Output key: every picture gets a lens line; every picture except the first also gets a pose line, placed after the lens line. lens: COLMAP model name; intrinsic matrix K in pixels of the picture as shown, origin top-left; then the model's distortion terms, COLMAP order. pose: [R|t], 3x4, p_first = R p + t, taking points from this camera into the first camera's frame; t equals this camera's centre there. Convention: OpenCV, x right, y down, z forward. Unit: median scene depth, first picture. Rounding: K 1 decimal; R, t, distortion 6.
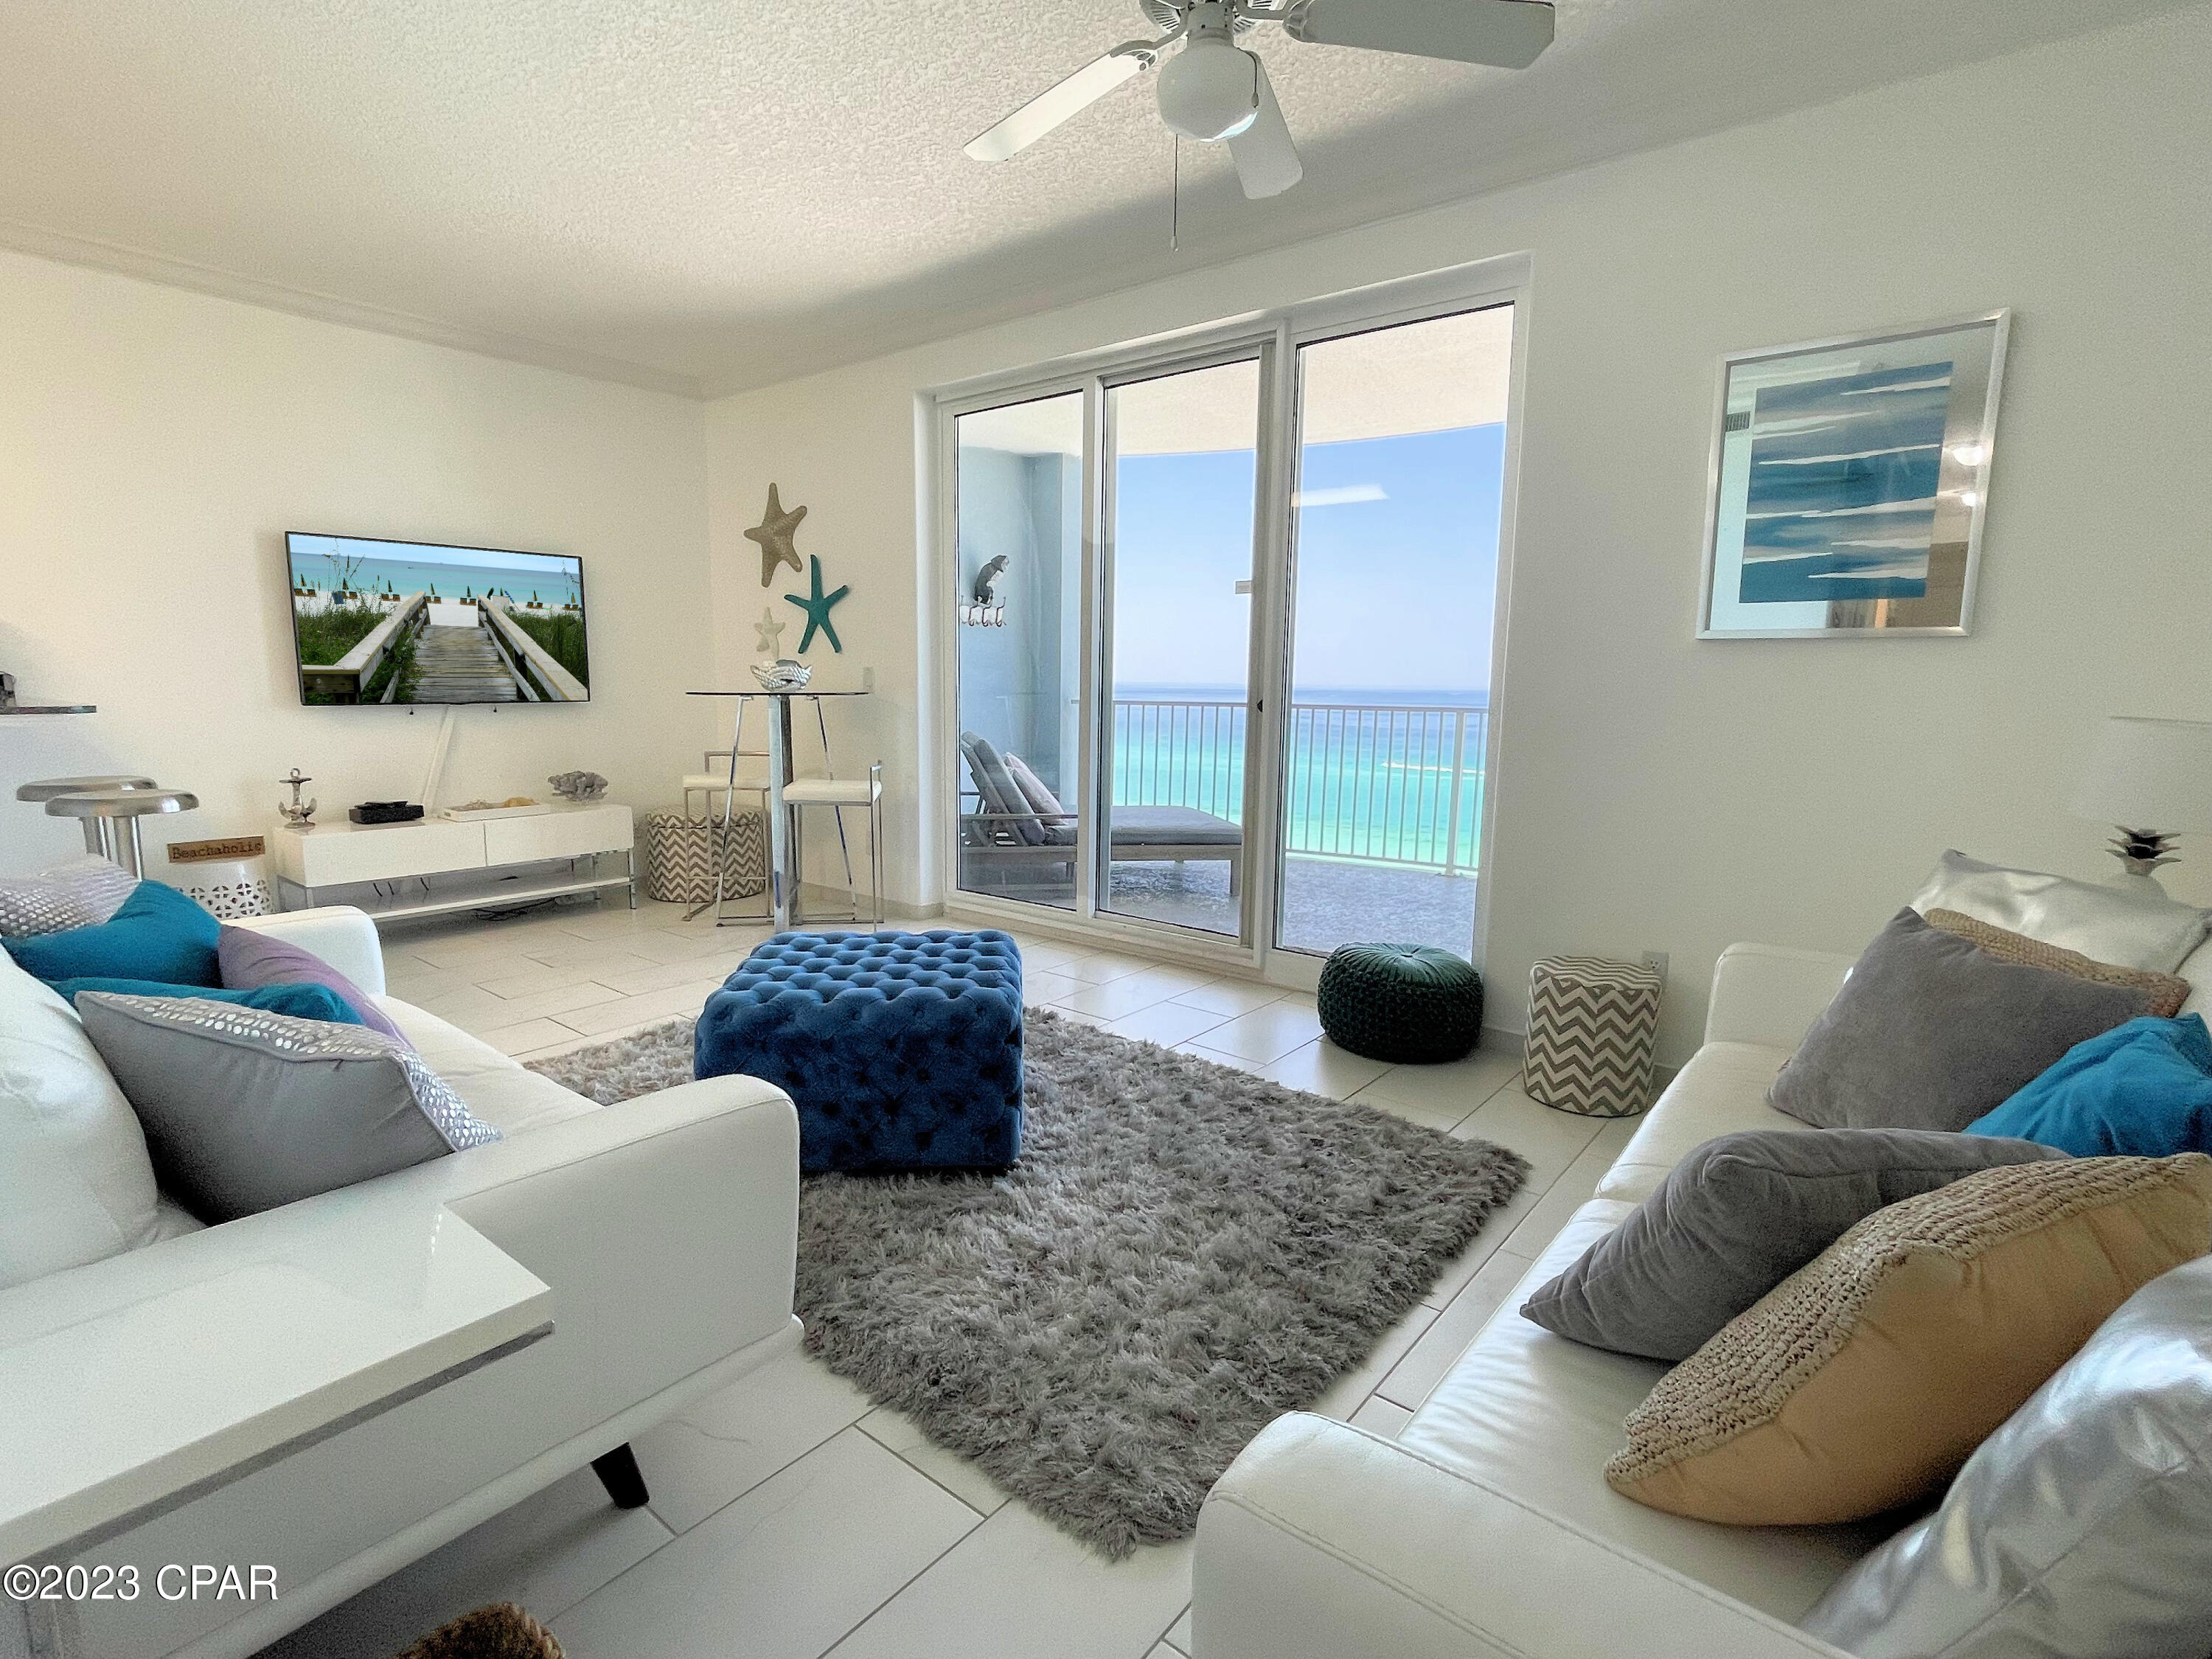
lens RADIAL K [[1079.3, 0, 1097.3], [0, 1079.3, 831.1], [0, 0, 1]] dist [-0.003317, -0.000249]
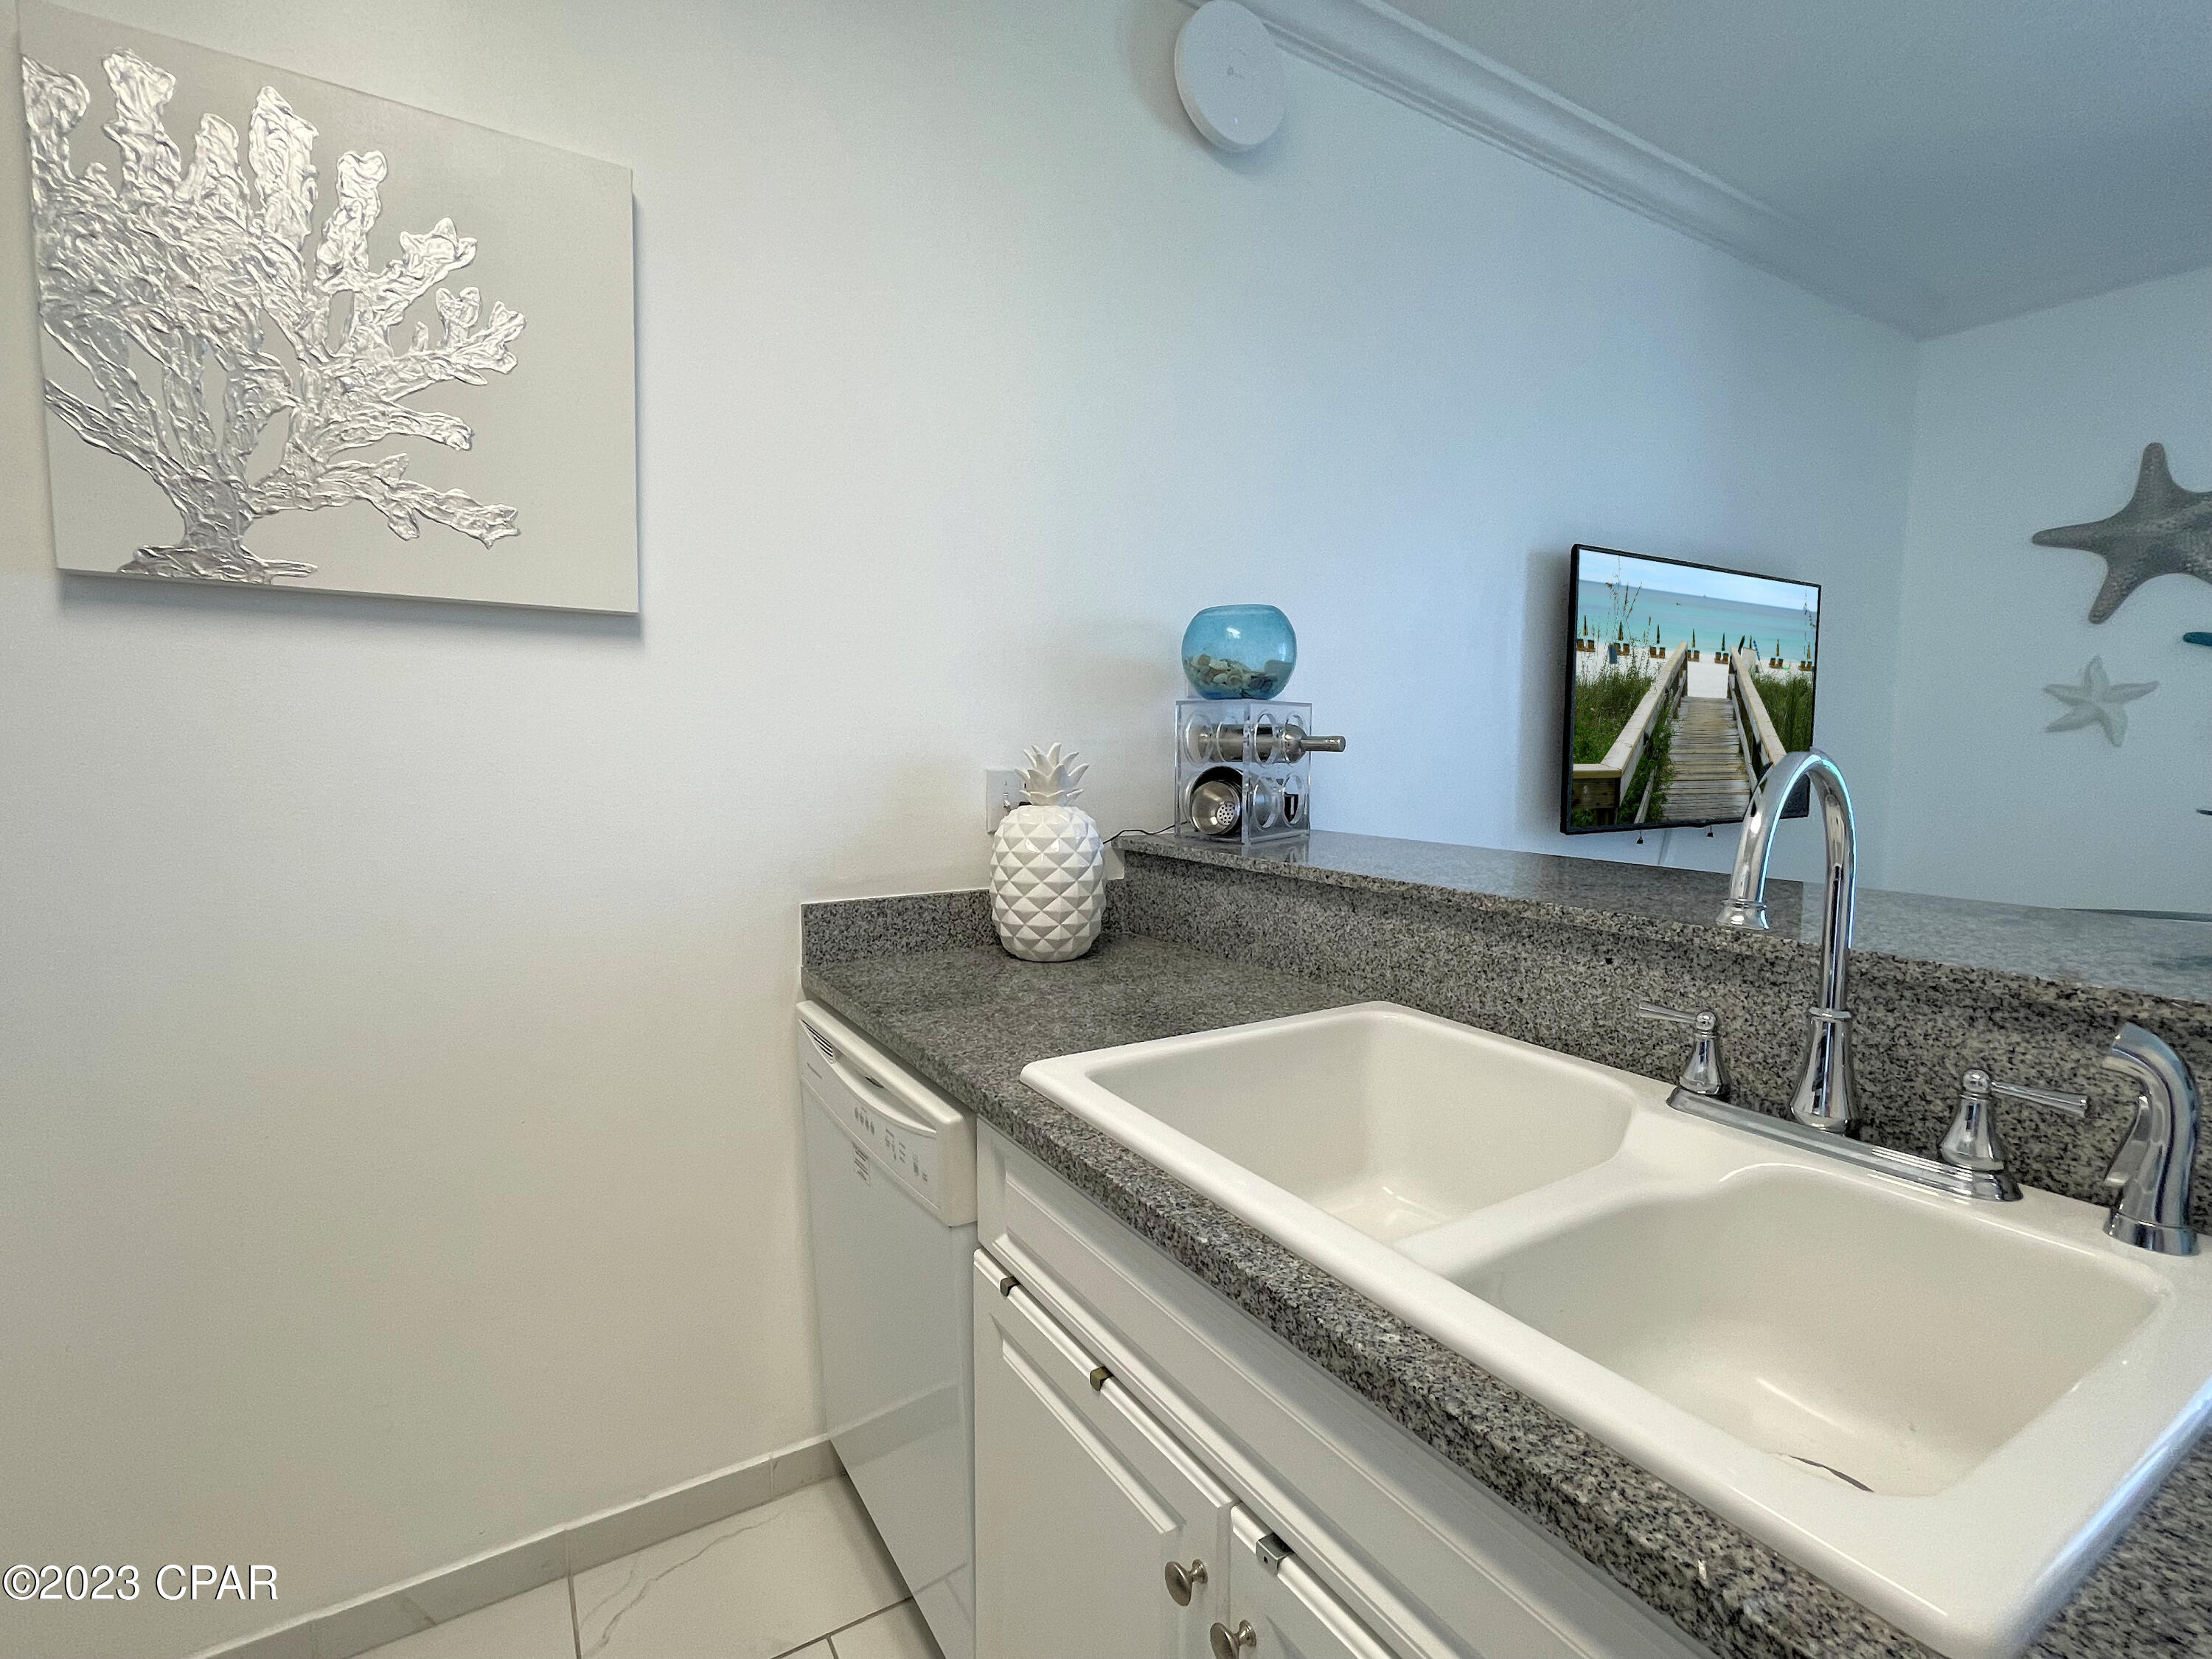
lens RADIAL K [[1079.3, 0, 1070.4], [0, 1079.3, 862.9], [0, 0, 1]] dist [-0.003317, -0.000249]
pose [[0.944527, 0.024151, -0.327544, -0.816796], [-0.039203, 0.998453, -0.039428, -0.065111], [0.326085, 0.050081, 0.944013, 0.344398]]
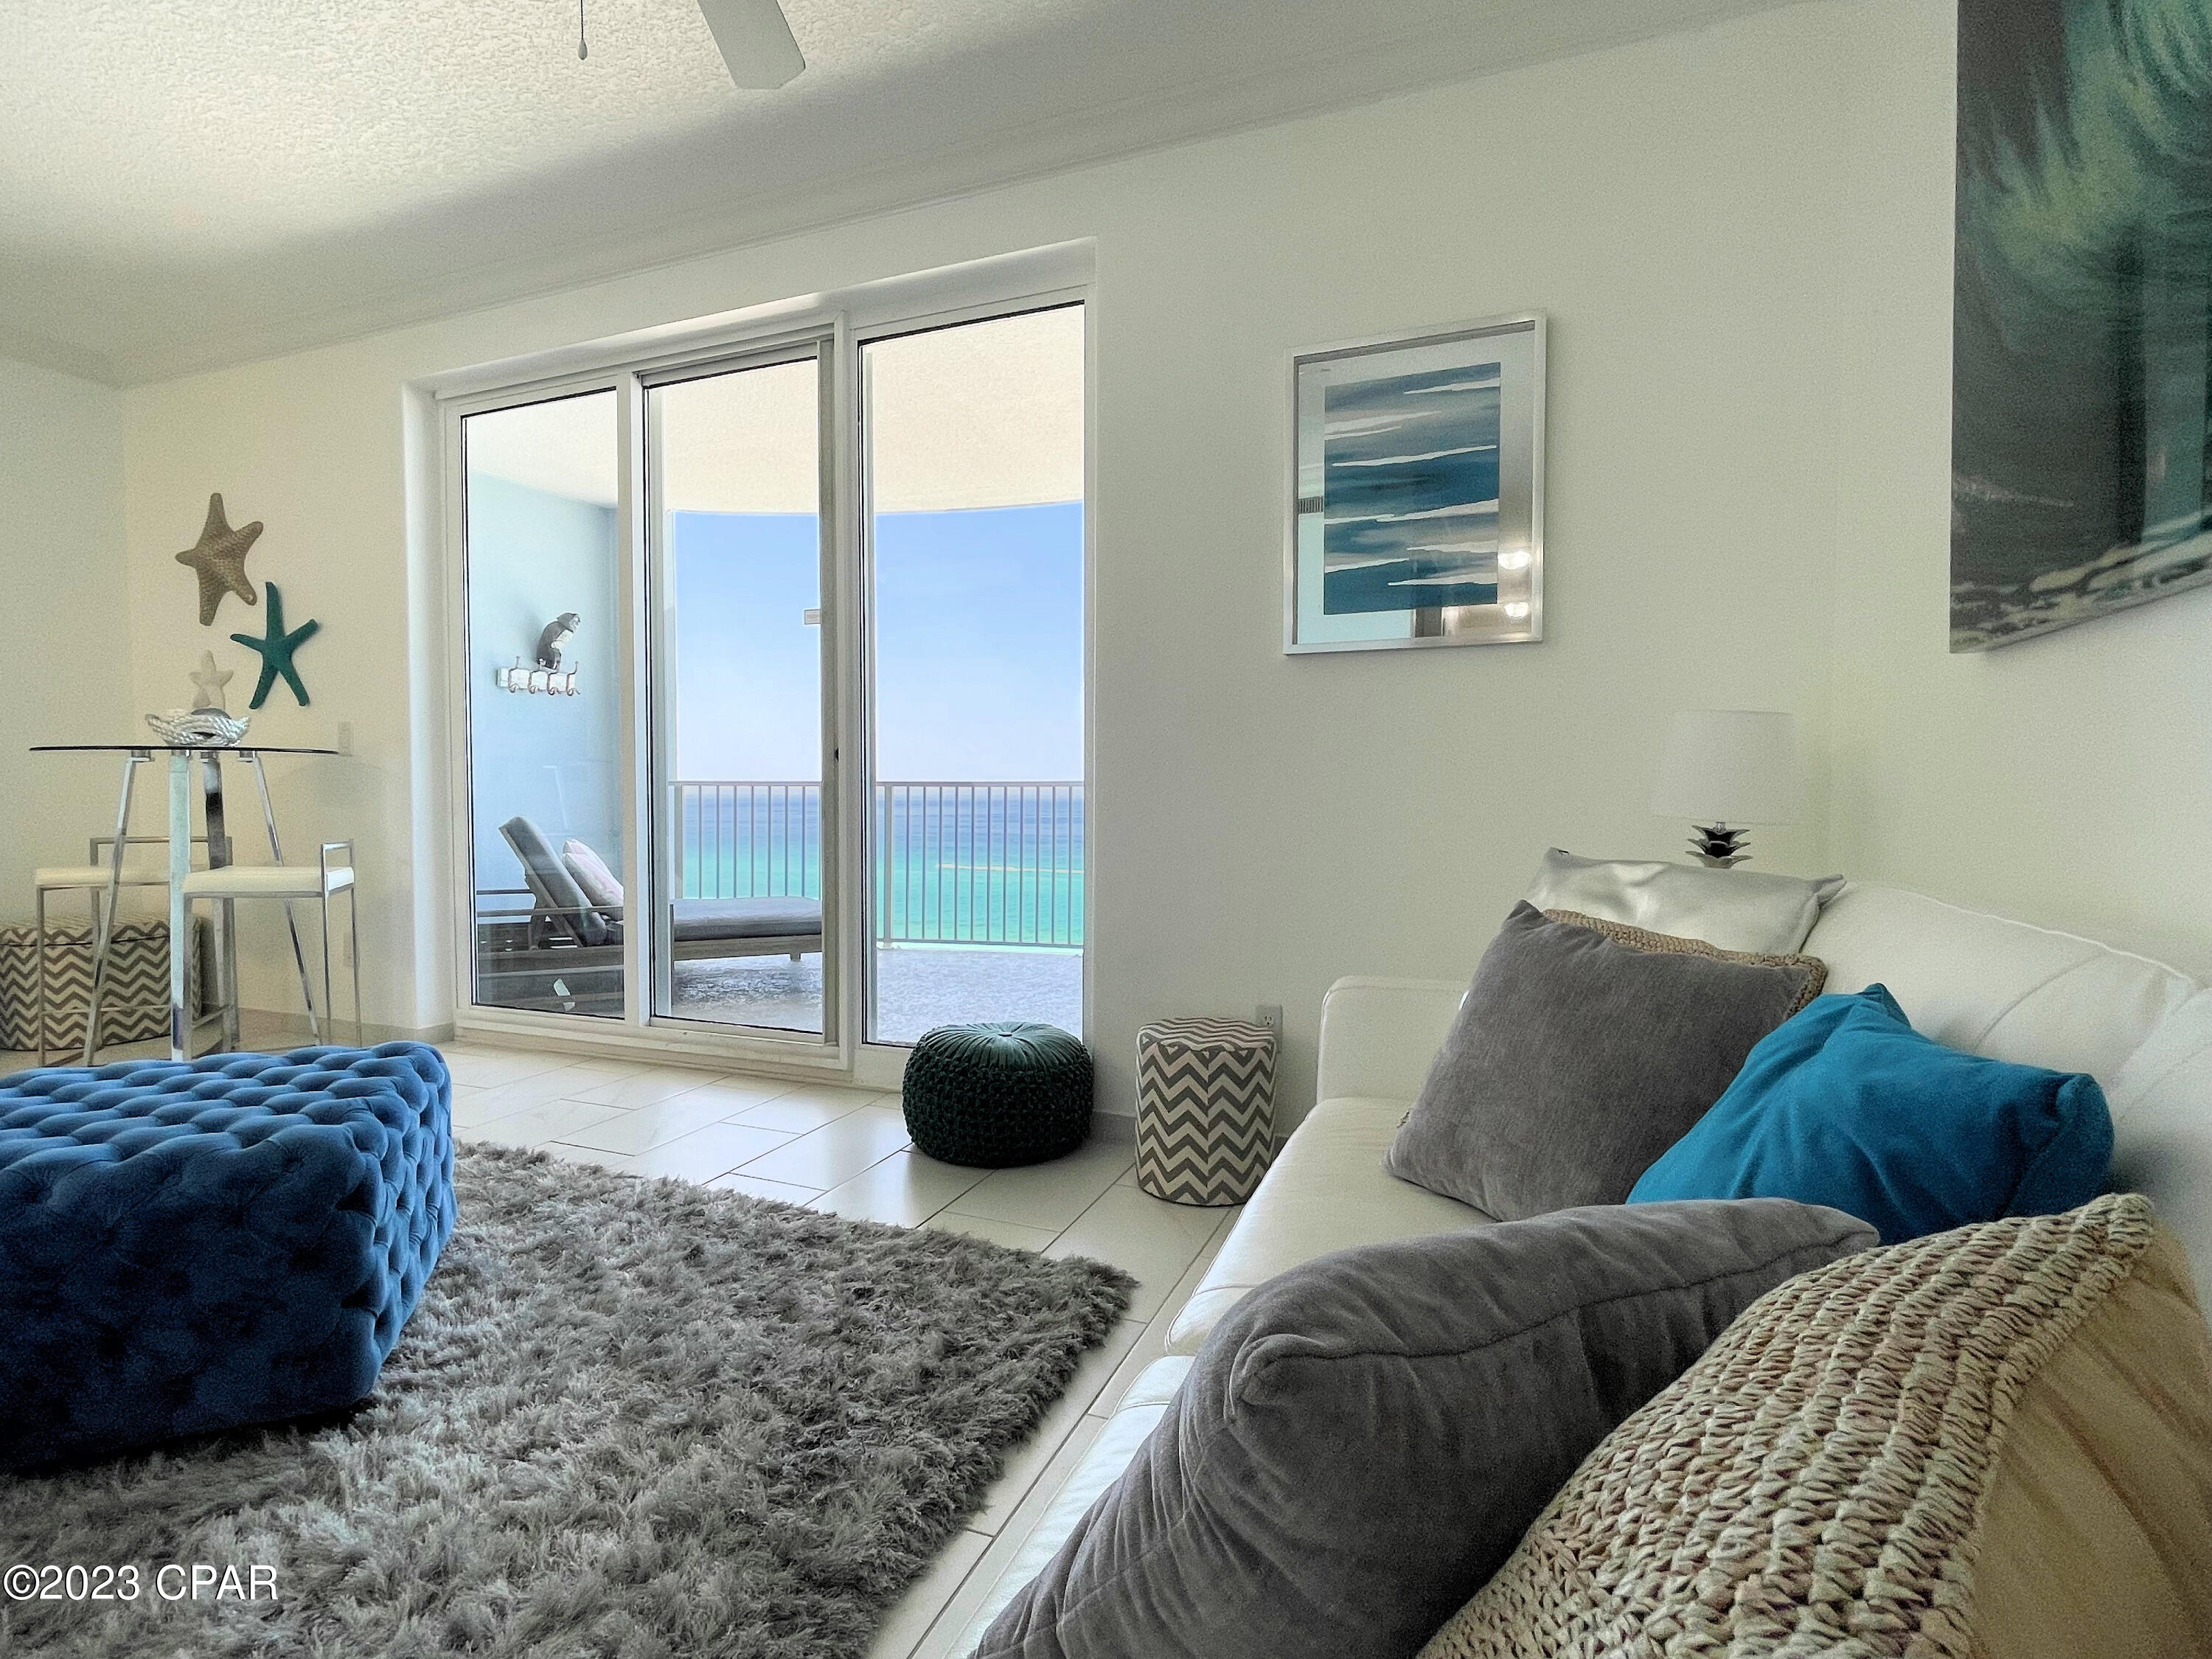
lens RADIAL K [[1079.3, 0, 1100.8], [0, 1079.3, 837.0], [0, 0, 1]] dist [-0.003317, -0.000249]
pose [[0.953405, -0.023447, 0.300780, 0.083207], [0.052189, 0.994763, -0.087881, 0.030062], [-0.297144, 0.099484, 0.949636, 0.127252]]
